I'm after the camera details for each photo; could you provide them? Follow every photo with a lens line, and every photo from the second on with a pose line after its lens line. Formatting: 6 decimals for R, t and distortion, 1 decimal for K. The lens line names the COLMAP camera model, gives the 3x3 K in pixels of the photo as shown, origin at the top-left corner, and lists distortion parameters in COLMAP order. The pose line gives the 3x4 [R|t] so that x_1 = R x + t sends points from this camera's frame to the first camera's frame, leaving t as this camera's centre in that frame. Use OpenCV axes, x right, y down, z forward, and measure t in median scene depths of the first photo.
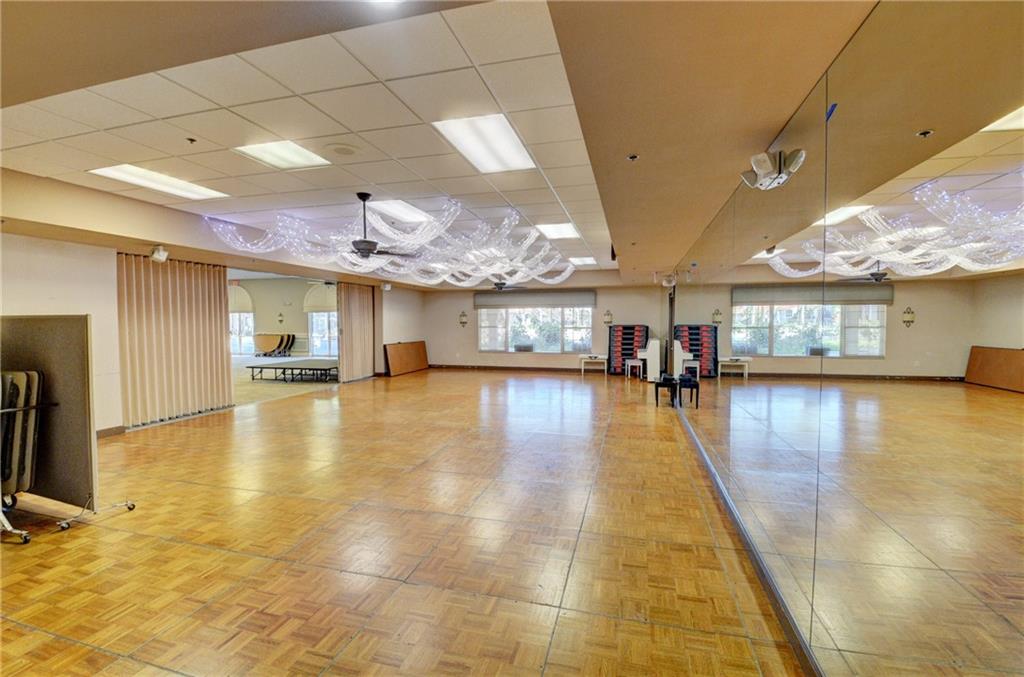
lens RADIAL K [[462.9, 0, 508.9], [0, 462.9, 340.1], [0, 0, 1]] dist [-0.000263, -0.000016]
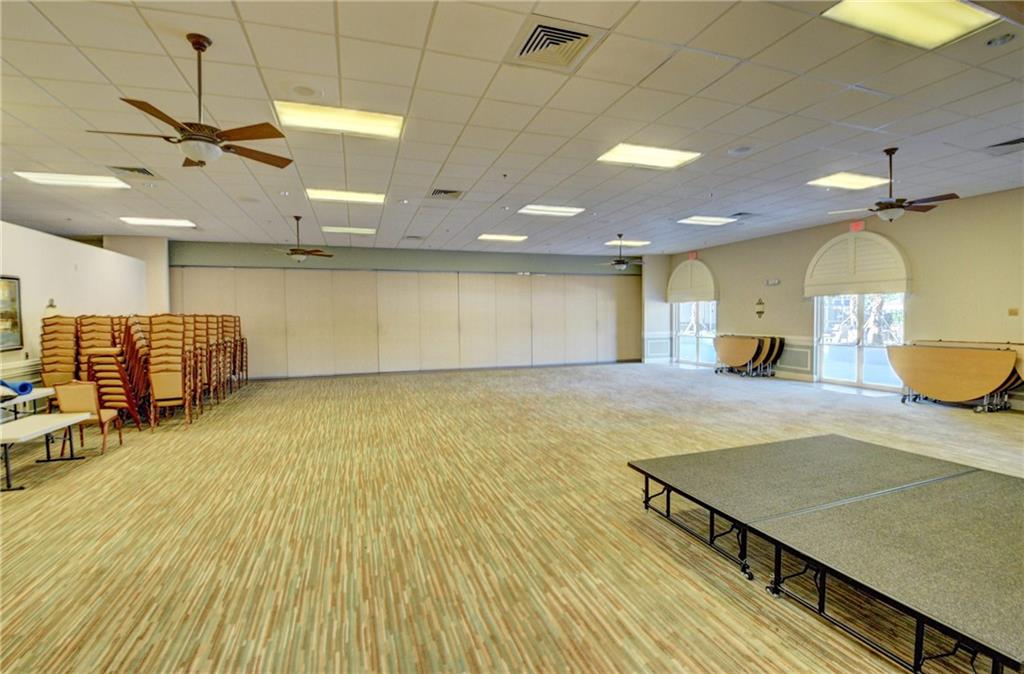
lens RADIAL K [[462.9, 0, 512.6], [0, 462.9, 331.0], [0, 0, 1]] dist [-0.000263, -0.000016]
pose [[0.574528, 0.031653, -0.817872, -0.202872], [-0.024037, 0.999473, 0.021795, -0.024435], [0.818132, 0.007137, 0.574987, 0.427814]]
